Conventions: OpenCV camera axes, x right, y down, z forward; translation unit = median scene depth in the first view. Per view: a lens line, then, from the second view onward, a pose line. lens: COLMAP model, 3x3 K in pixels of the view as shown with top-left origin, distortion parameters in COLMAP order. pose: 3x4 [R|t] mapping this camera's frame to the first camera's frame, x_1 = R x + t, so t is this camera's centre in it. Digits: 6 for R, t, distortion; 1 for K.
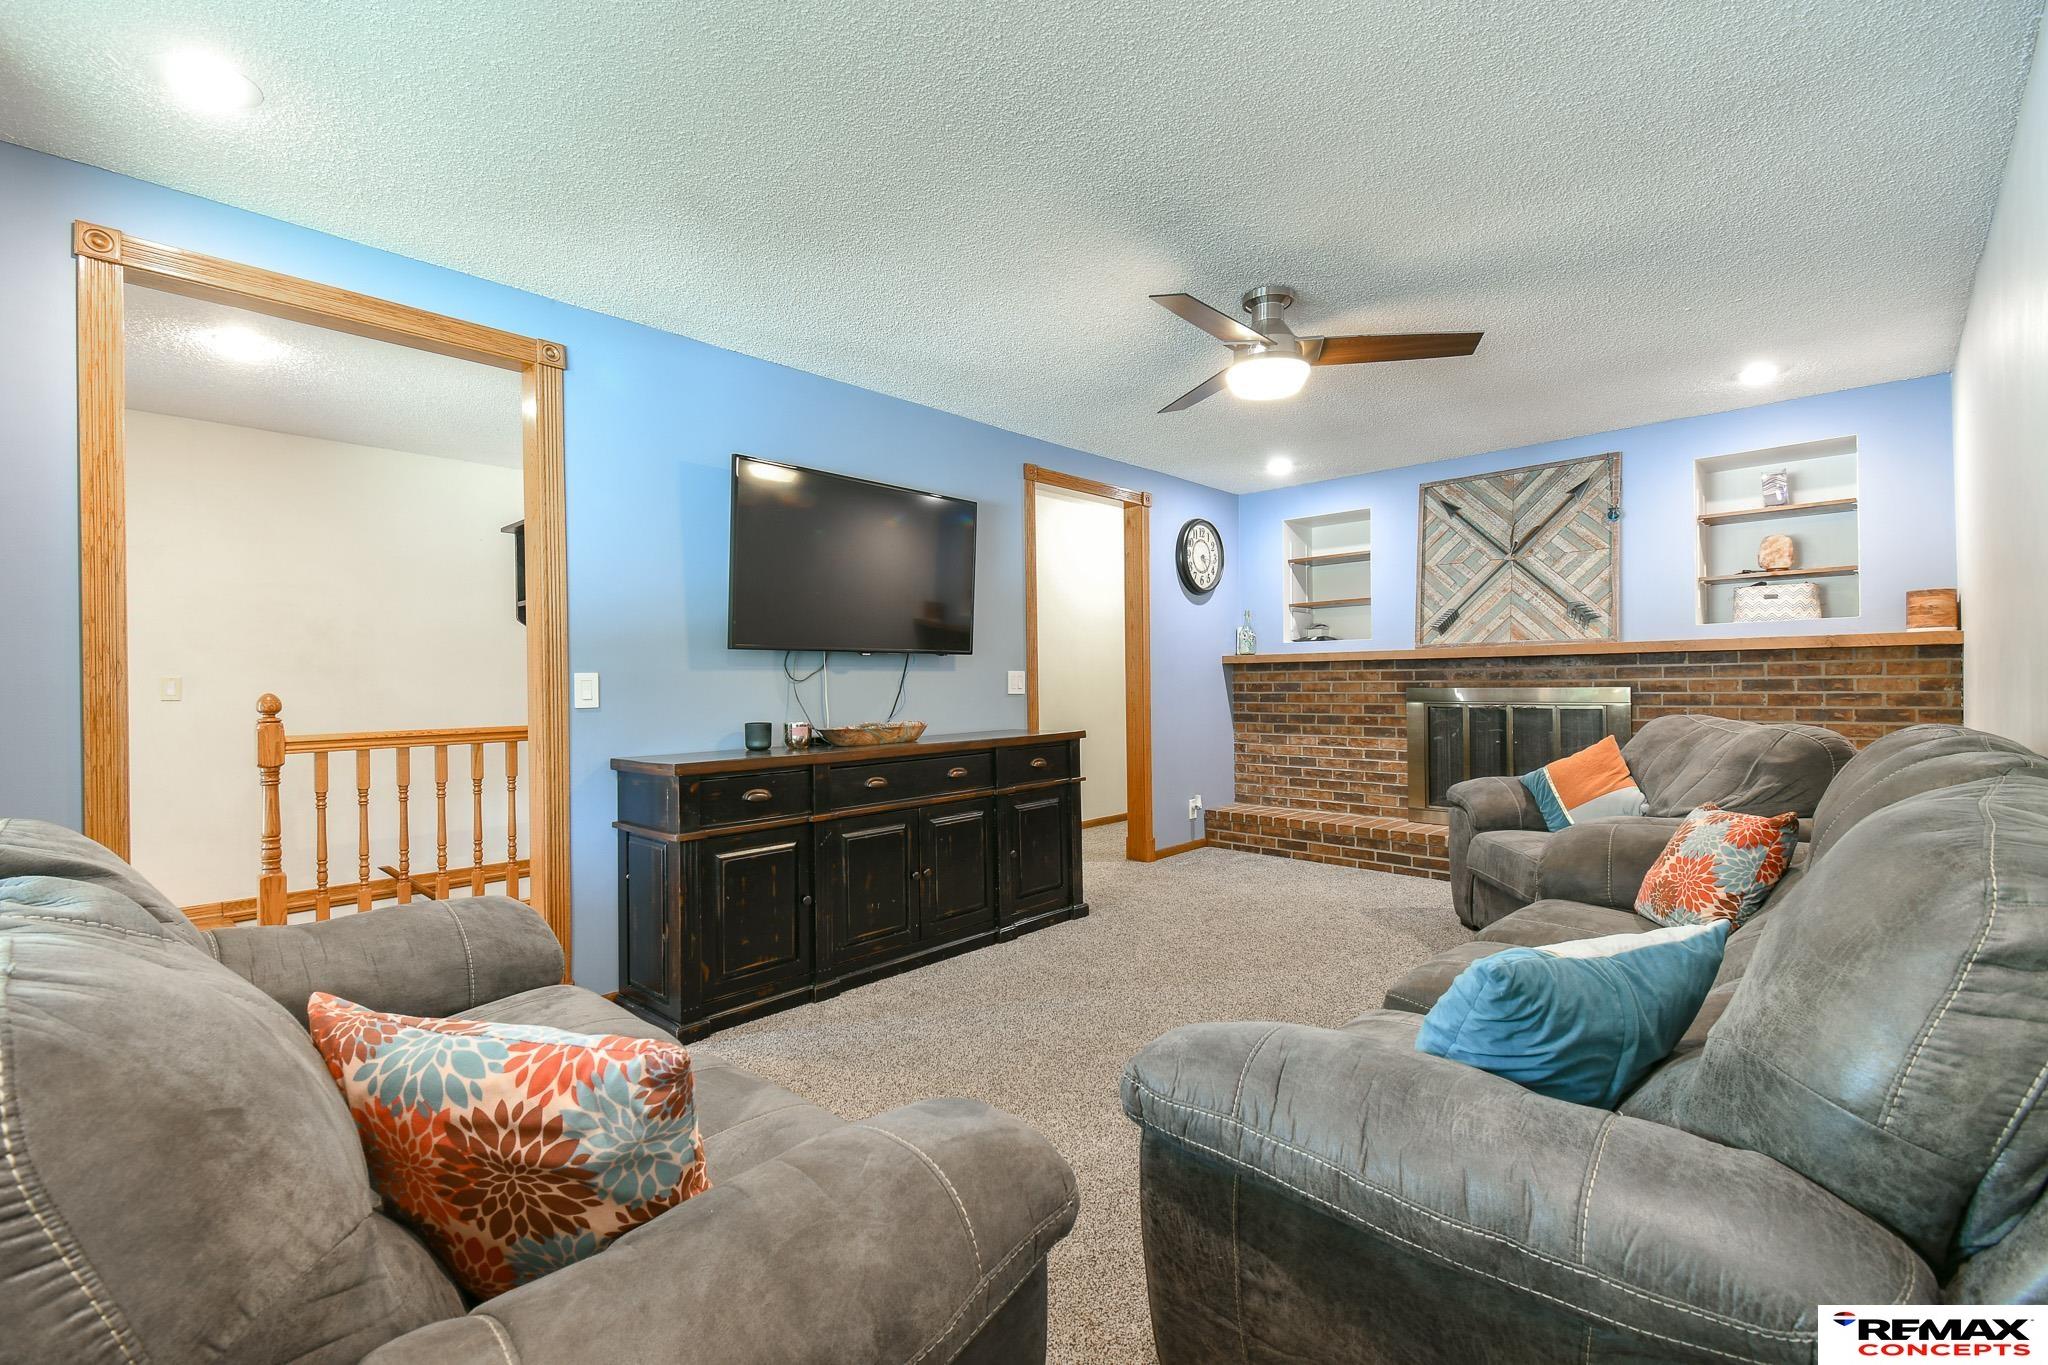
lens RADIAL K [[889.4, 0, 1023.2], [0, 889.4, 680.2], [0, 0, 1]] dist [0.038303, -0.021861]
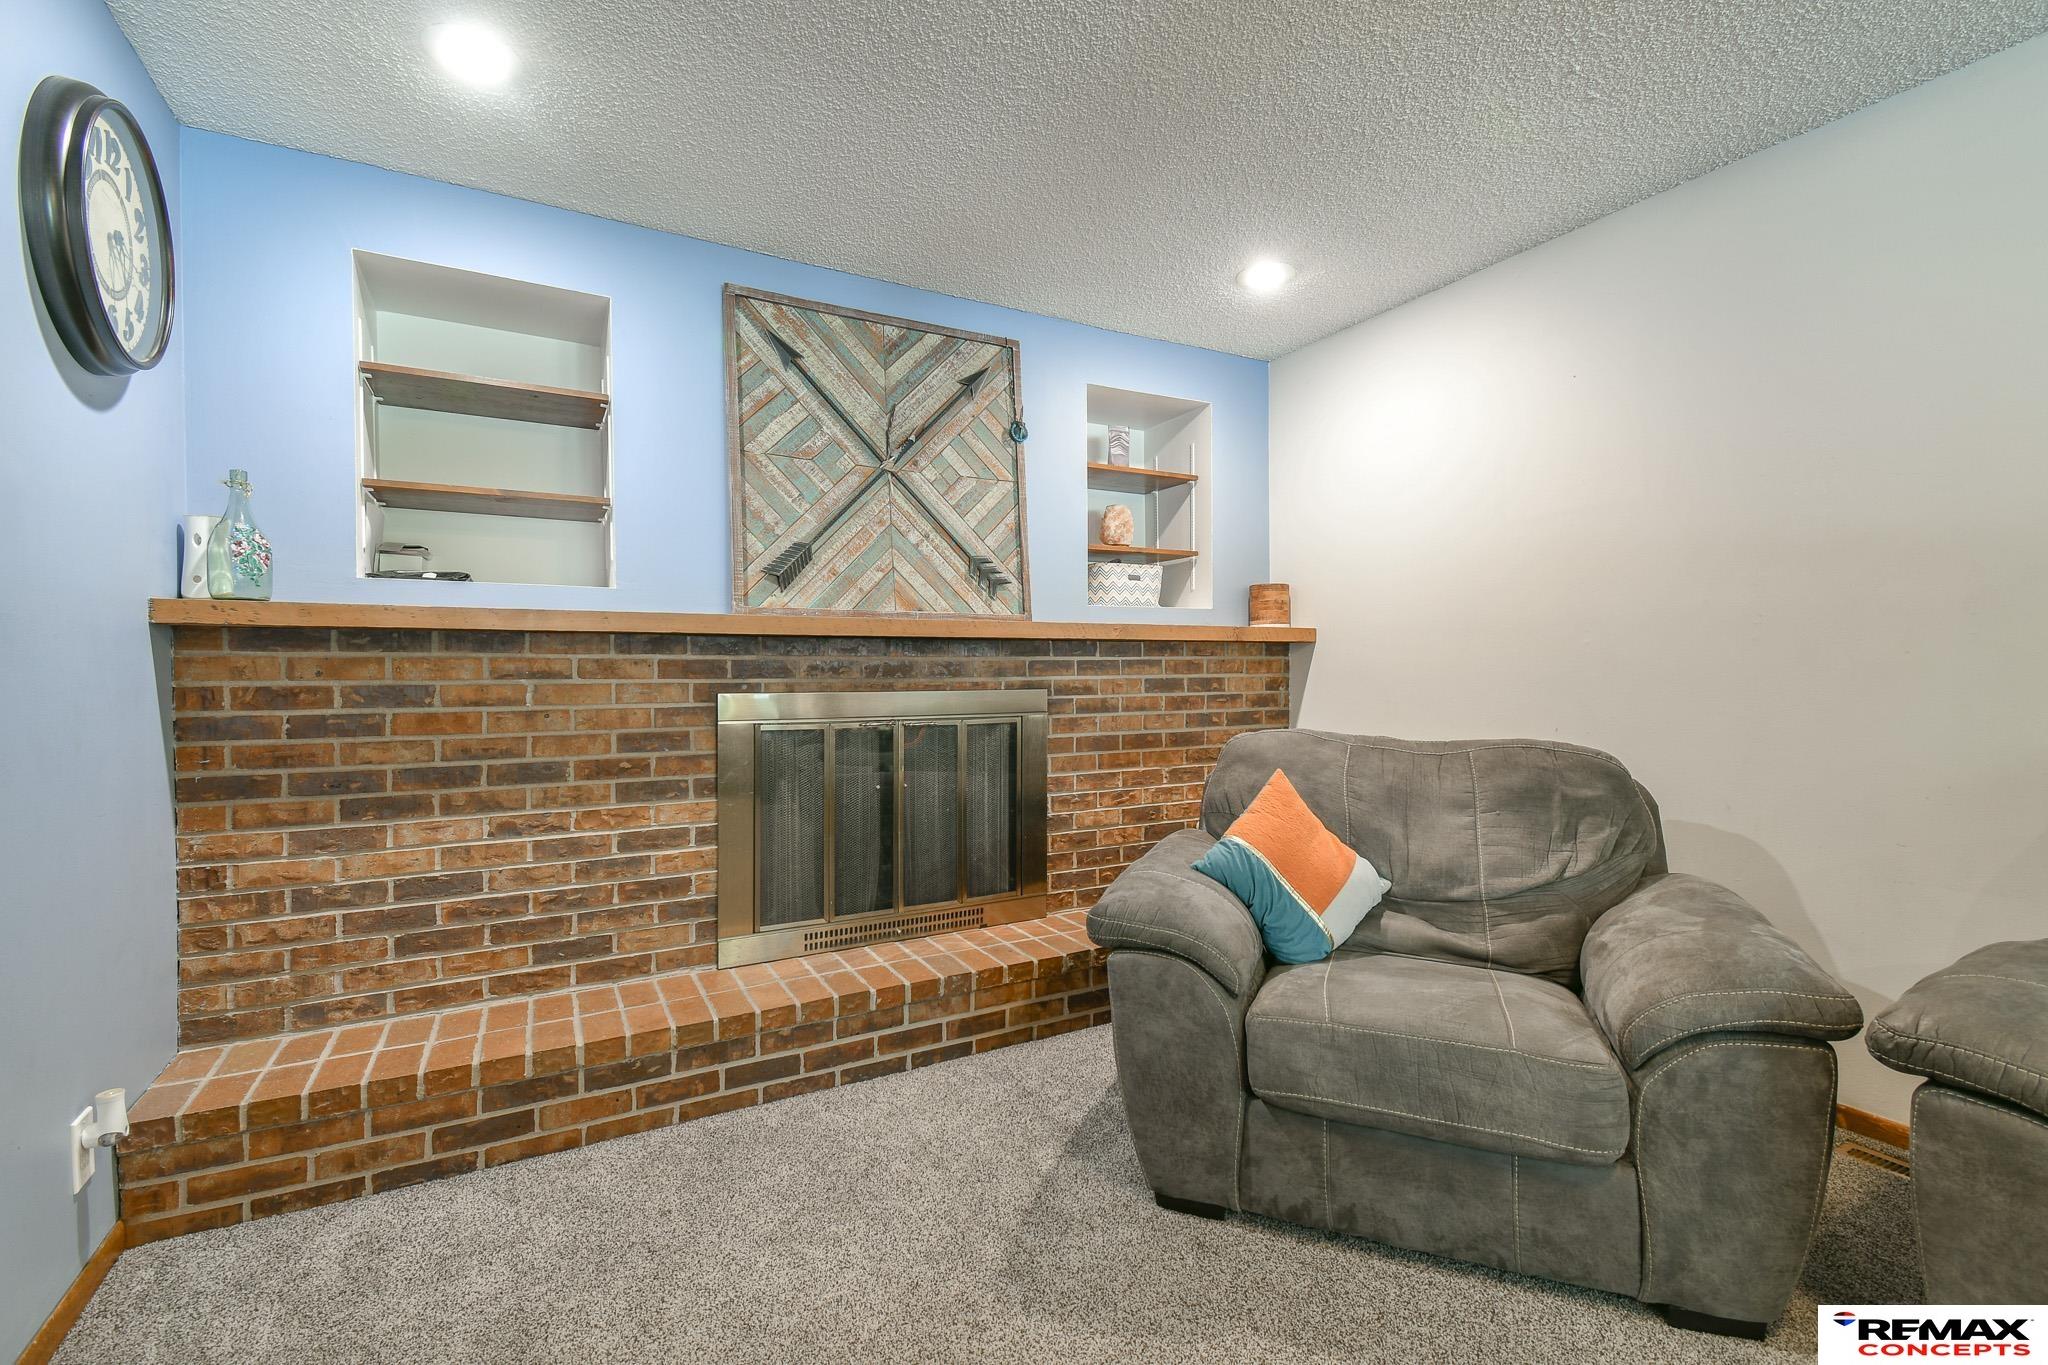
lens RADIAL K [[889.4, 0, 1022.3], [0, 889.4, 681.5], [0, 0, 1]] dist [0.038303, -0.021861]
pose [[0.313964, -0.001760, 0.949433, 0.022205], [-0.002343, 0.999994, 0.002629, 0.000129], [-0.949432, -0.003050, 0.313958, 0.708427]]
